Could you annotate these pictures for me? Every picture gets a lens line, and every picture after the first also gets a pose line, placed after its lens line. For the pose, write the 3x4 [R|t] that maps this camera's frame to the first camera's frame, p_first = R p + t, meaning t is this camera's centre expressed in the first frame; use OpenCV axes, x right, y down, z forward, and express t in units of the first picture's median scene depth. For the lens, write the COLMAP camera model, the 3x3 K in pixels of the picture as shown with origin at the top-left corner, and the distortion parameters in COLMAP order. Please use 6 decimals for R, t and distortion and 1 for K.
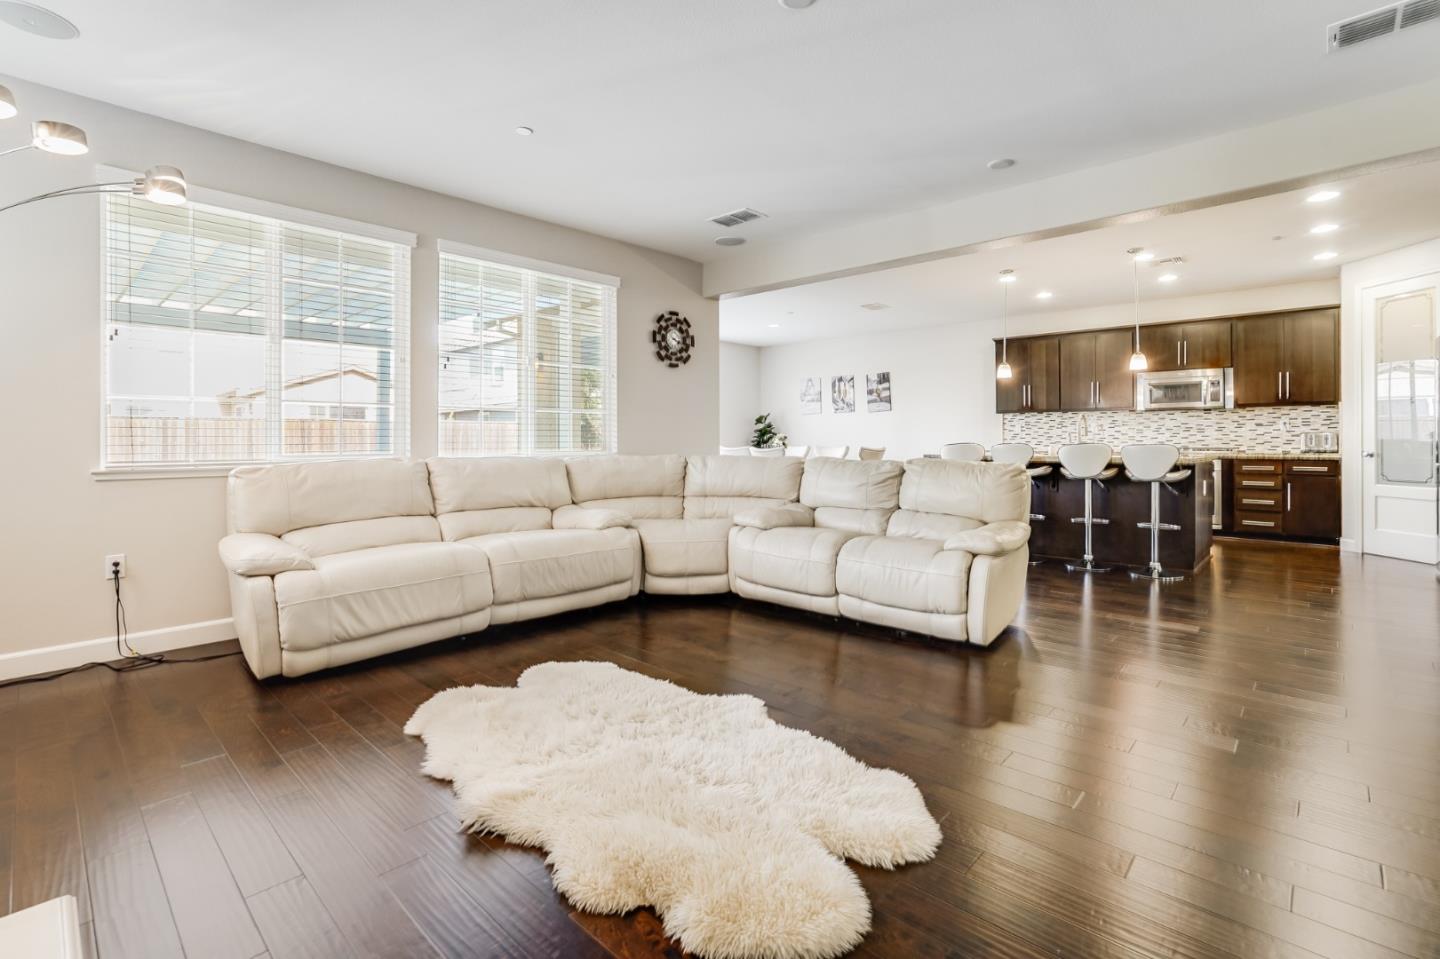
lens RADIAL K [[669.9, 0, 701.7], [0, 669.9, 442.7], [0, 0, 1]] dist [-0.033956, 0.012474]
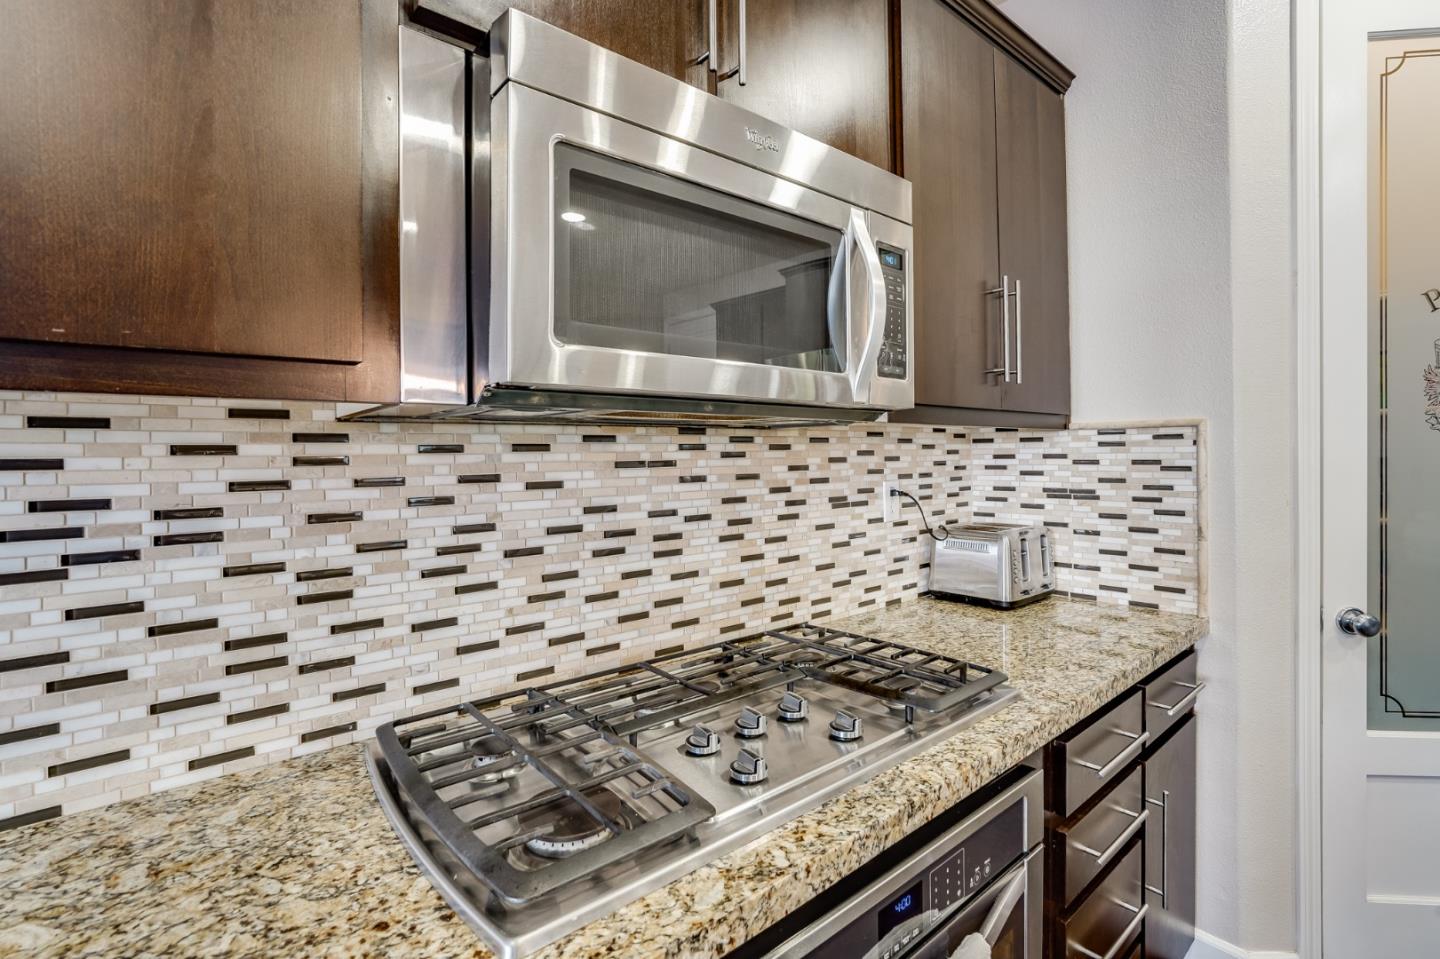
lens RADIAL K [[701.0, 0, 749.0], [0, 701.0, 457.4], [0, 0, 1]] dist [-0.004164, 0.002026]
pose [[0.082306, -0.000728, 0.996607, 0.542185], [0.021682, 0.999764, -0.001061, -0.038969], [-0.996371, 0.021695, 0.082303, 0.913142]]
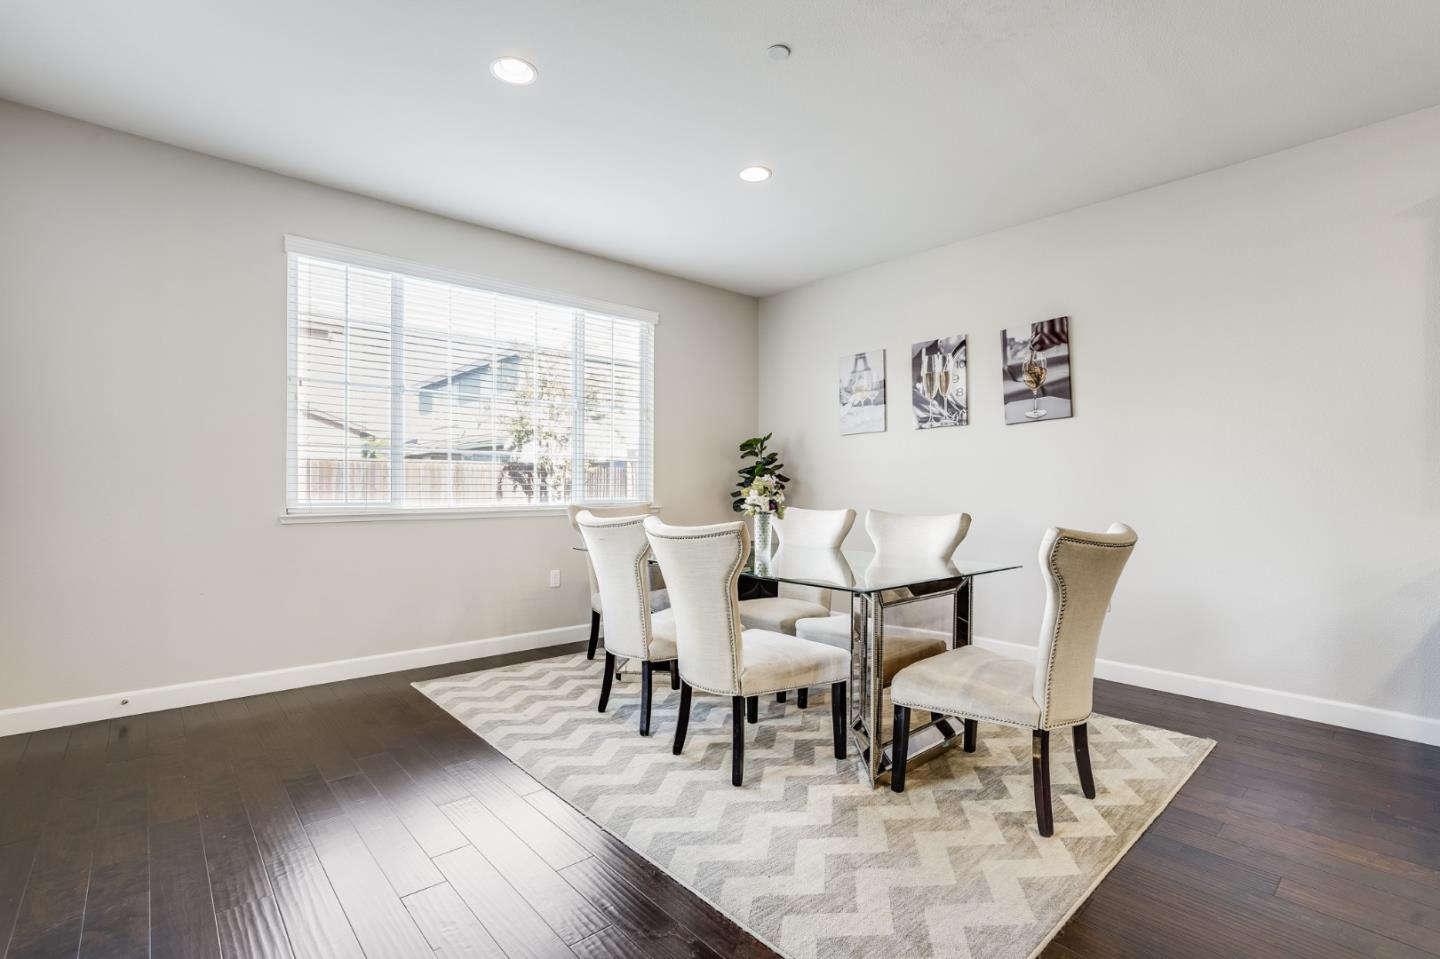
lens RADIAL K [[669.9, 0, 717.0], [0, 669.9, 491.6], [0, 0, 1]] dist [-0.033956, 0.012474]
pose [[0.998095, 0.010768, -0.060748, 0.133020], [-0.010979, 0.999935, -0.003137, -0.002758], [0.060710, 0.003798, 0.998148, 0.776145]]
